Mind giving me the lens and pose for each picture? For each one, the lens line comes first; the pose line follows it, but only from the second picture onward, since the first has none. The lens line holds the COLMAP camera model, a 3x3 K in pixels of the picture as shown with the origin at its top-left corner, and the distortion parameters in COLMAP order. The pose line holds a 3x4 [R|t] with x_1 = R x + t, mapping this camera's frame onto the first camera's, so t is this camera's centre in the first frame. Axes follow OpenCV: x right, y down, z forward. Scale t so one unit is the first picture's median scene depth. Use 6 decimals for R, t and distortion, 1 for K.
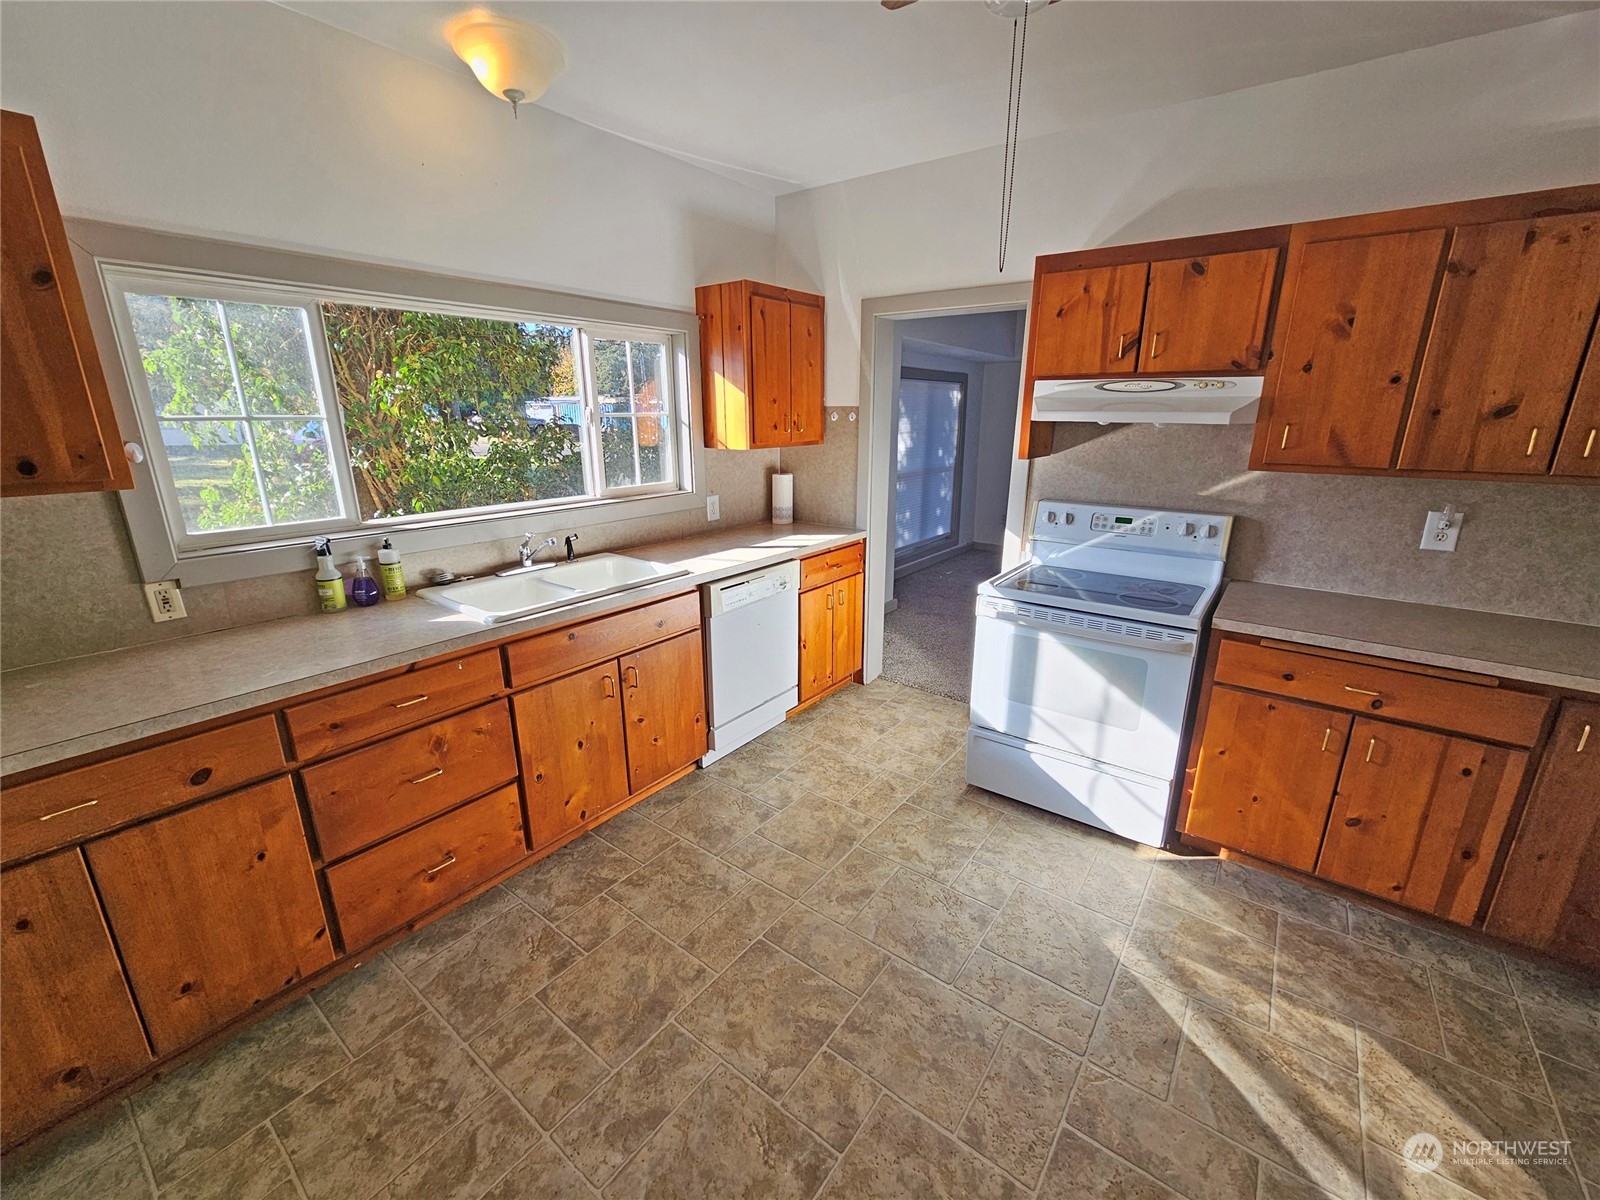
lens RADIAL K [[654.8, 0, 800.0], [0, 654.8, 600.0], [0, 0, 1]] dist [-0.000033, -0.000003]
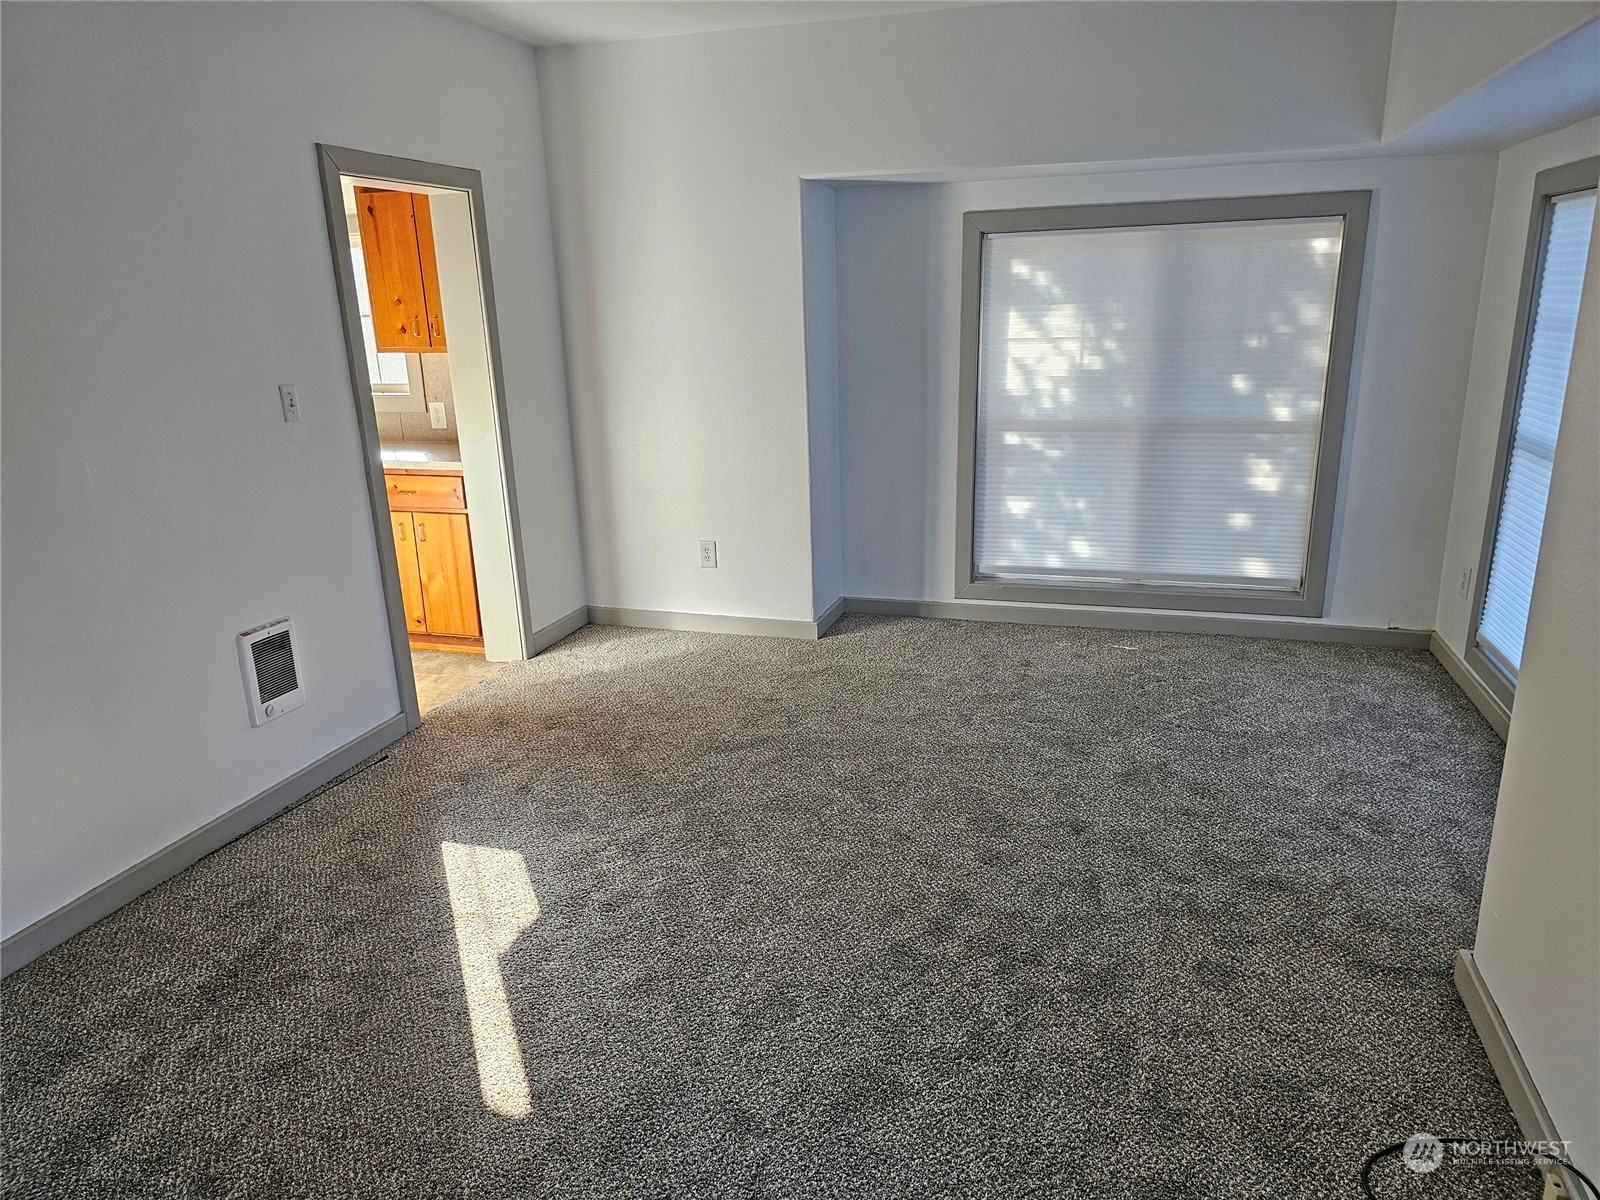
lens RADIAL K [[1077.6, 0, 800.0], [0, 1077.6, 600.0], [0, 0, 1]] dist [0.087104, -0.112869]
pose [[0.348469, 0.240280, -0.905999, 0.841649], [-0.232645, 0.958510, 0.164726, -0.146652], [0.907990, 0.153374, 0.389911, 0.501655]]
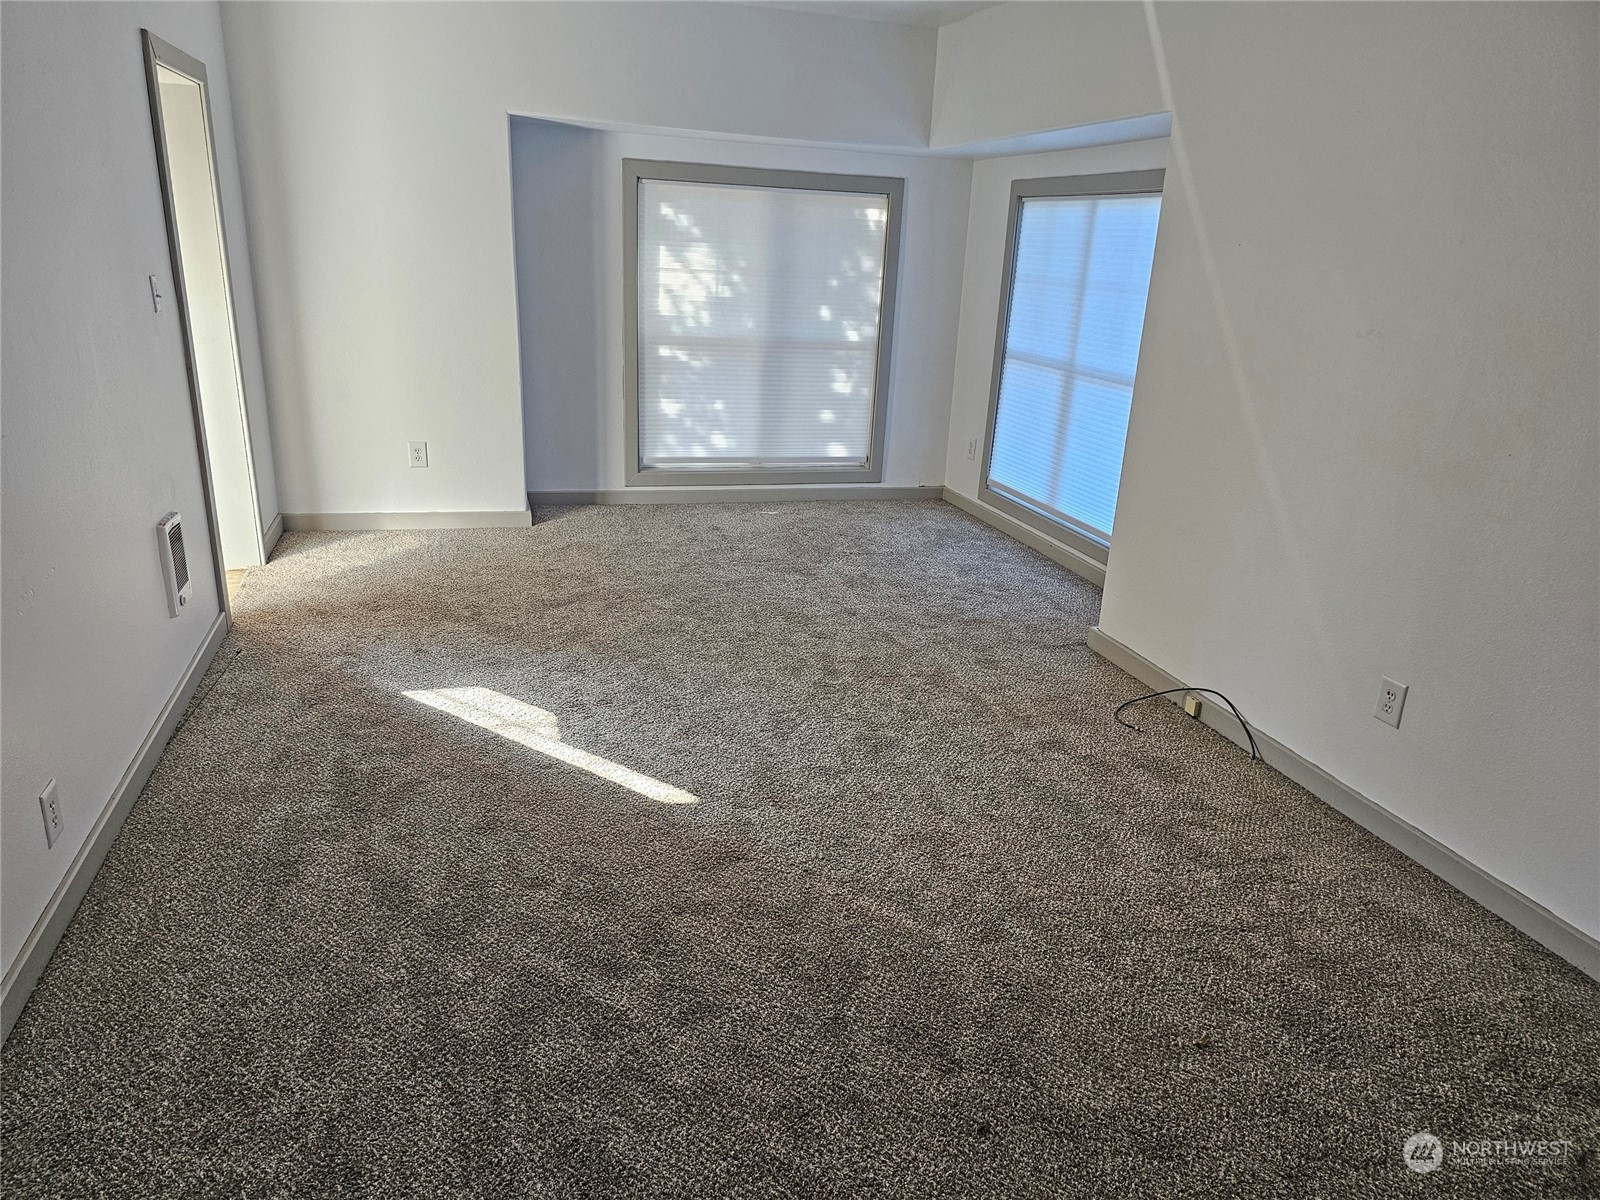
lens RADIAL K [[1077.6, 0, 800.0], [0, 1077.6, 600.0], [0, 0, 1]] dist [0.087104, -0.112869]
pose [[0.812758, 0.218970, -0.539886, 0.821727], [-0.206081, 0.974824, 0.085137, -0.053722], [0.544936, 0.042064, 0.837422, 0.187431]]
